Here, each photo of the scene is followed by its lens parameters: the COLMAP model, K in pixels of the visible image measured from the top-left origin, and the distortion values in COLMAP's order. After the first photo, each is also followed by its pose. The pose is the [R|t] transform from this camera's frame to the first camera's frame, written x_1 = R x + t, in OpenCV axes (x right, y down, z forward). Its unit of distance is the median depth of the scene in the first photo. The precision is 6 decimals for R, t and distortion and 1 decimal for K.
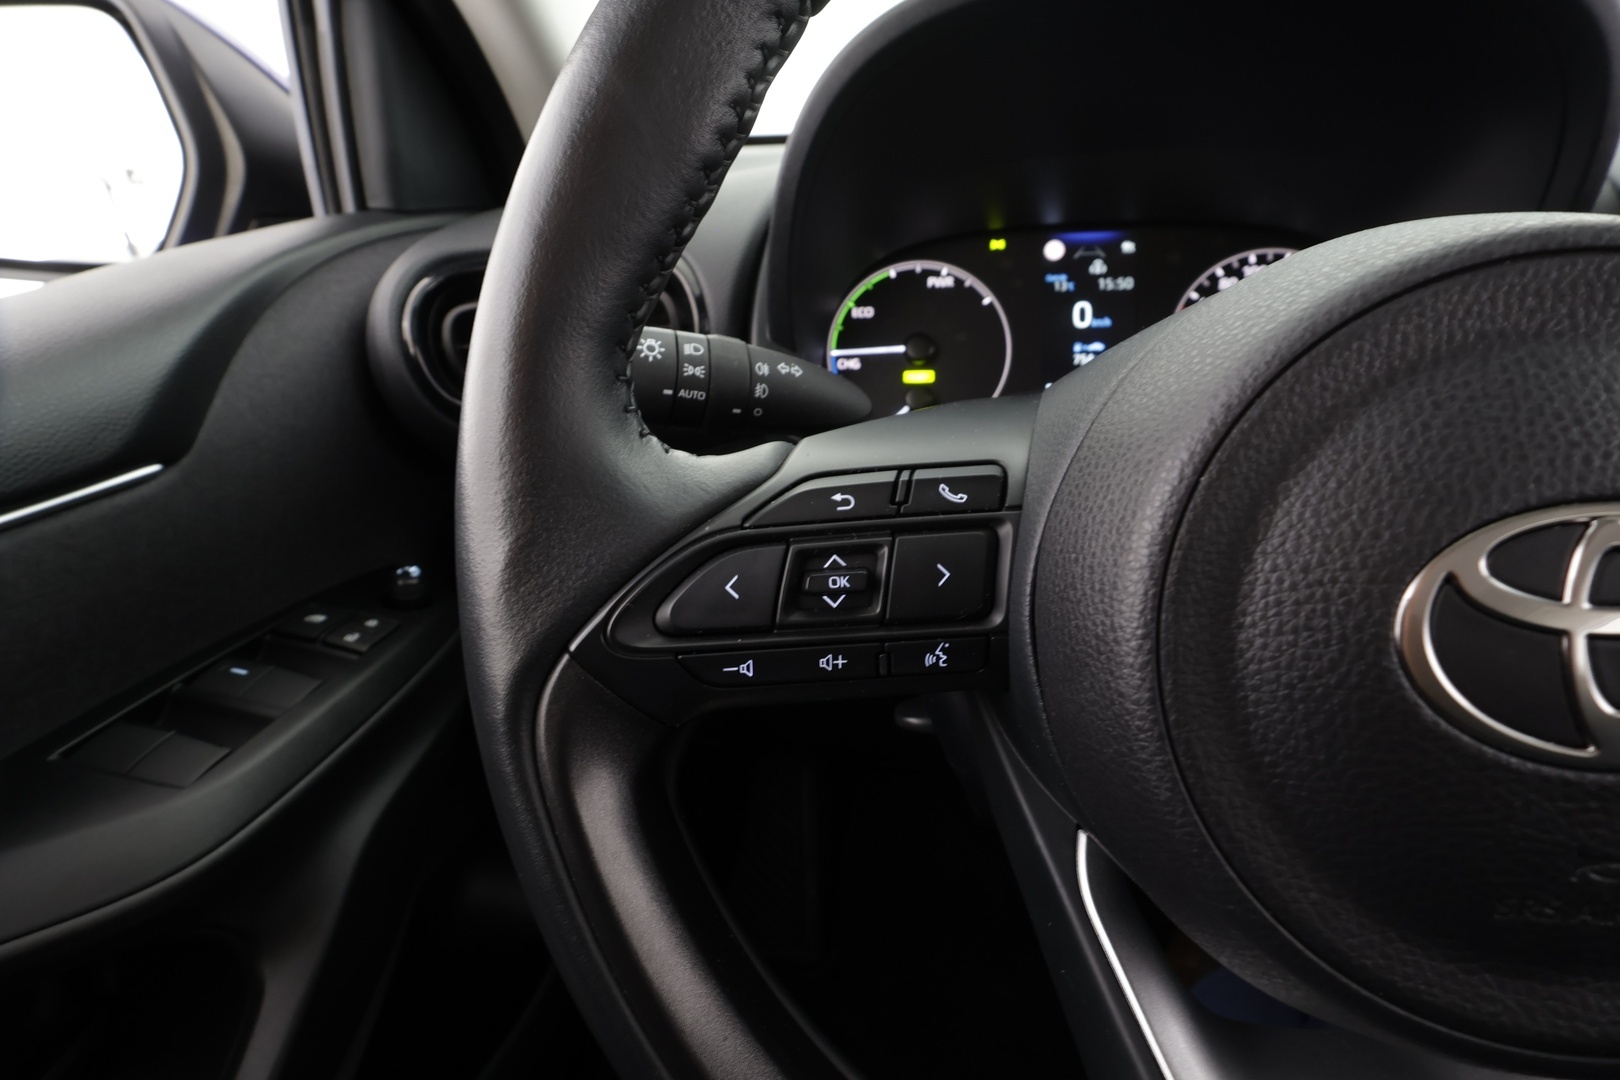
lens RADIAL K [[744.6, 0, 806.1], [0, 744.6, 533.1], [0, 0, 1]] dist [-0.007455, -0.001806]
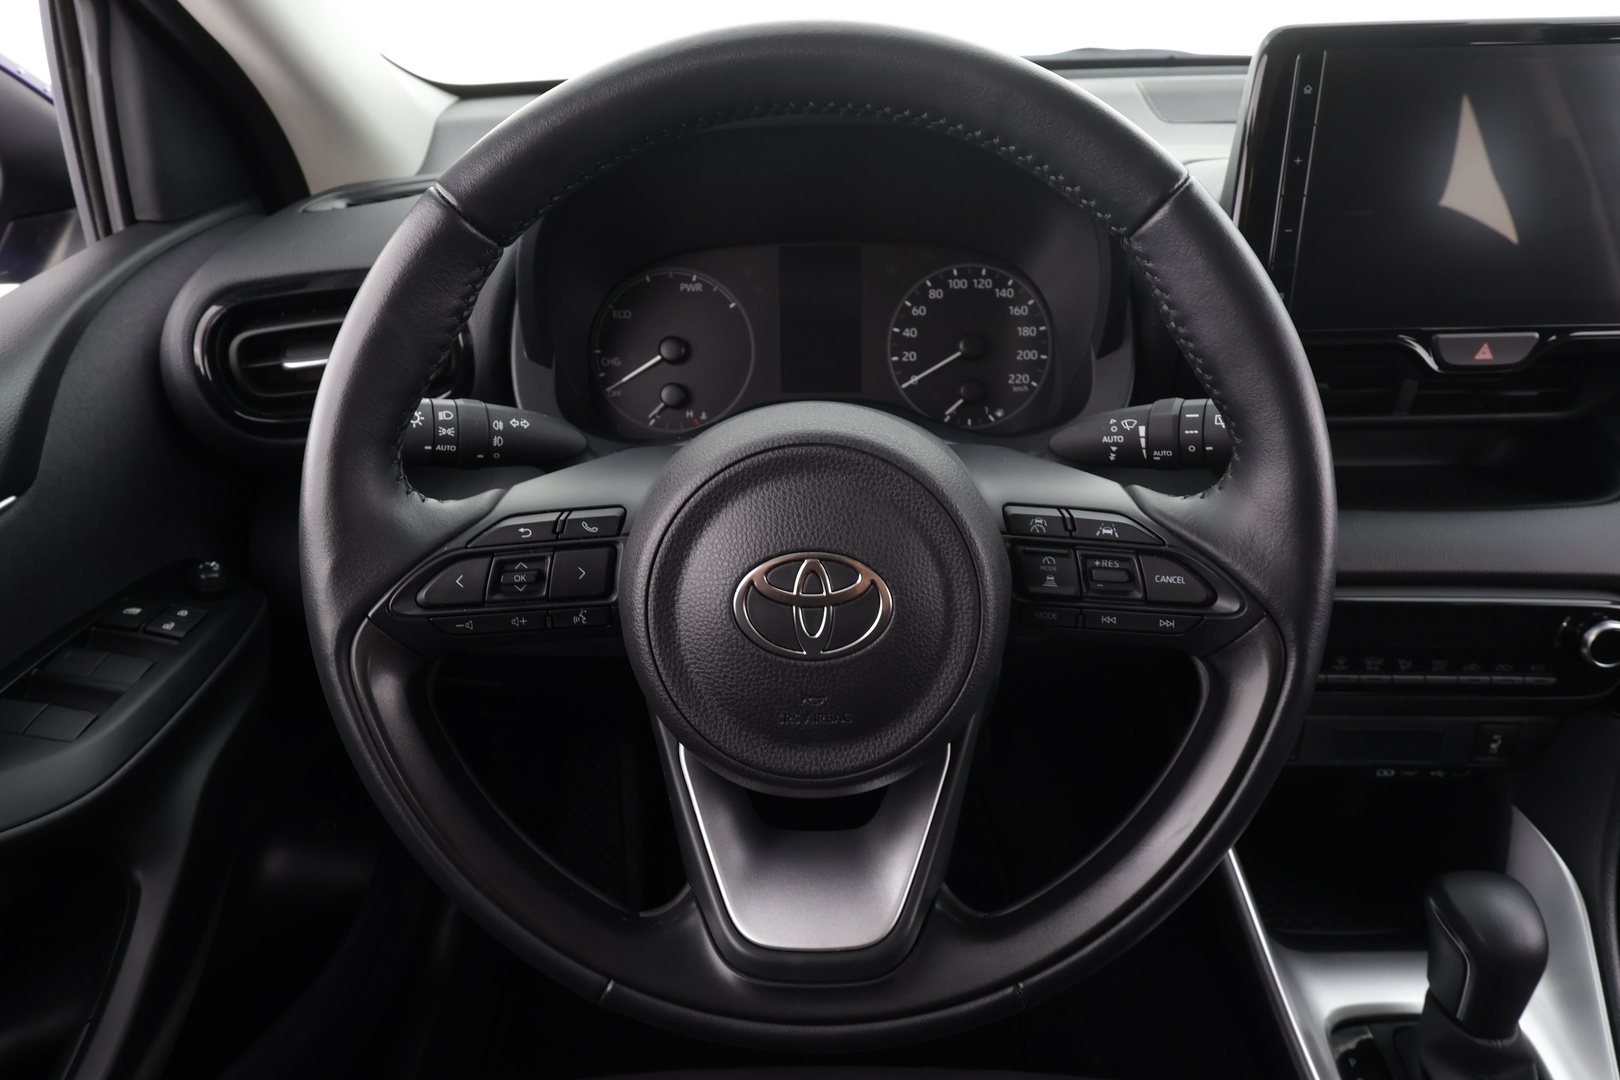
lens RADIAL K [[1016.1, 0, 809.1], [0, 1016.1, 542.8], [0, 0, 1]] dist [-0.006564, 0.003081]
pose [[0.991901, -0.033581, 0.122490, 0.195209], [0.024421, 0.996845, 0.075525, -0.085165], [-0.124640, -0.071922, 0.989592, -0.689278]]
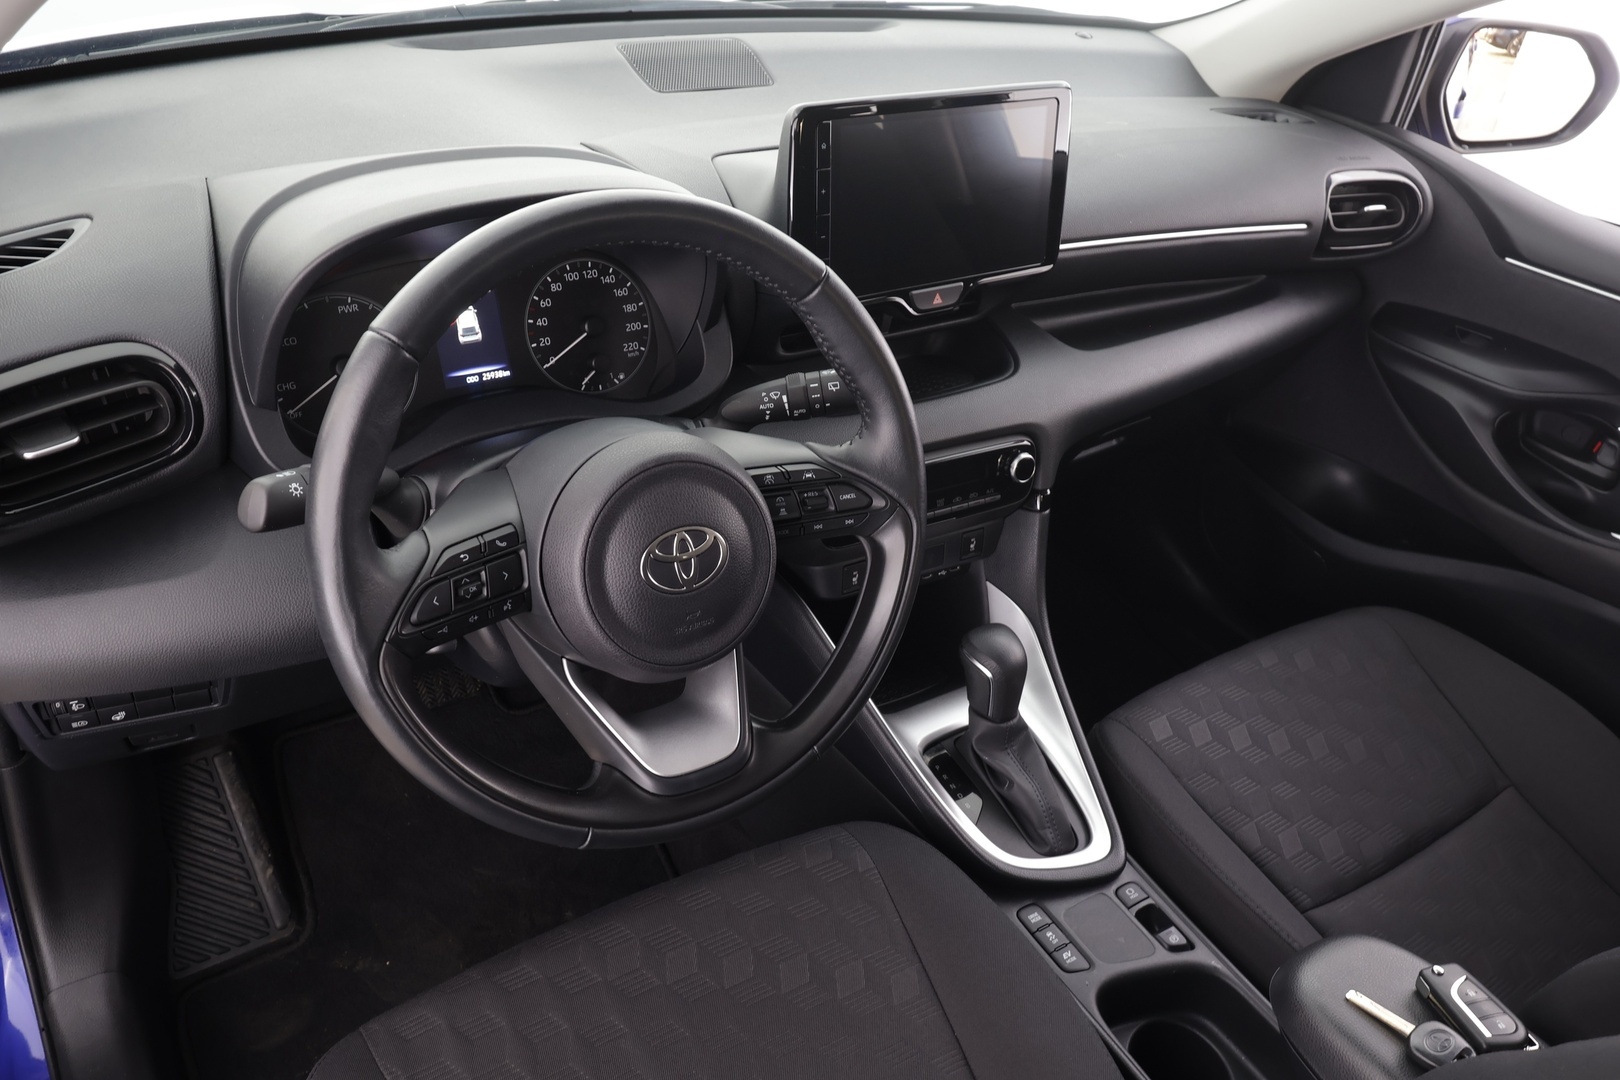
lens RADIAL K [[1254.7, 0, 810.3], [0, 1254.7, 535.8], [0, 0, 1]] dist [-0.002588, 0.004824]
pose [[0.755748, -0.260045, 0.601017, -0.733080], [0.151606, 0.962320, 0.225735, -0.410894], [-0.637072, -0.079481, 0.766696, -1.385098]]
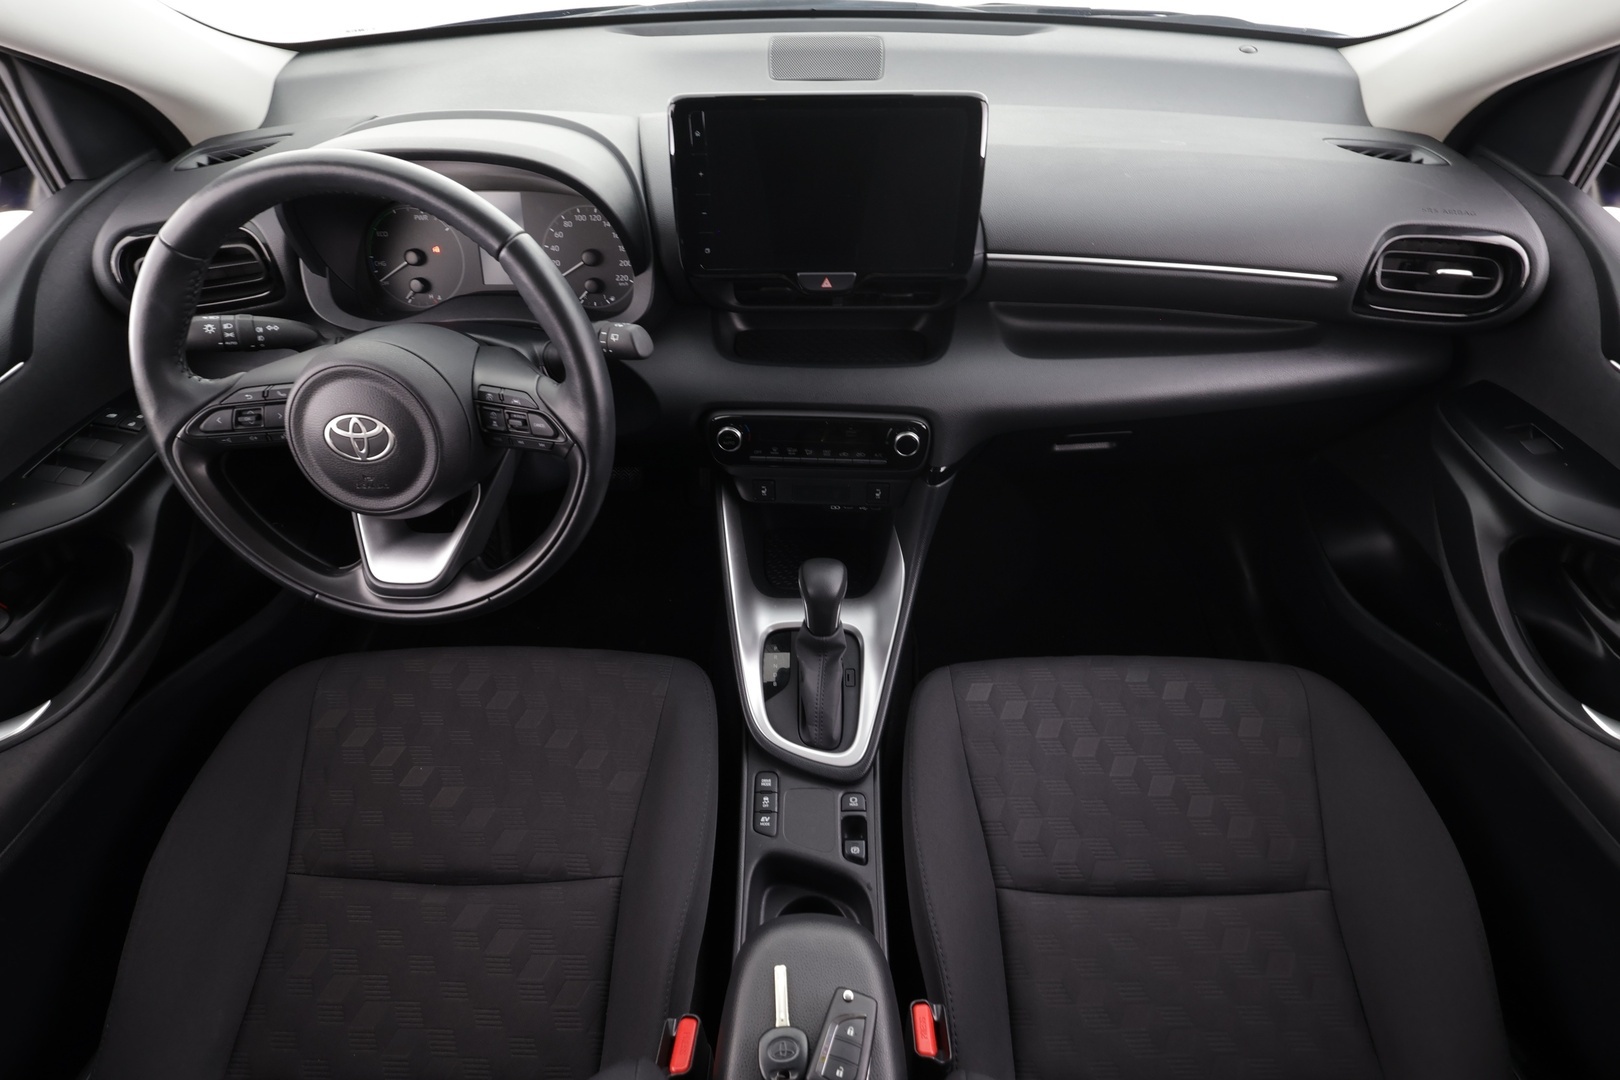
lens RADIAL K [[806.1, 0, 811.6], [0, 806.1, 541.0], [0, 0, 1]] dist [-0.003088, -0.000792]
pose [[0.993051, -0.050886, 0.106117, 1.113278], [0.009876, 0.934541, 0.355718, -0.361255], [-0.117271, -0.352198, 0.928549, -1.569033]]
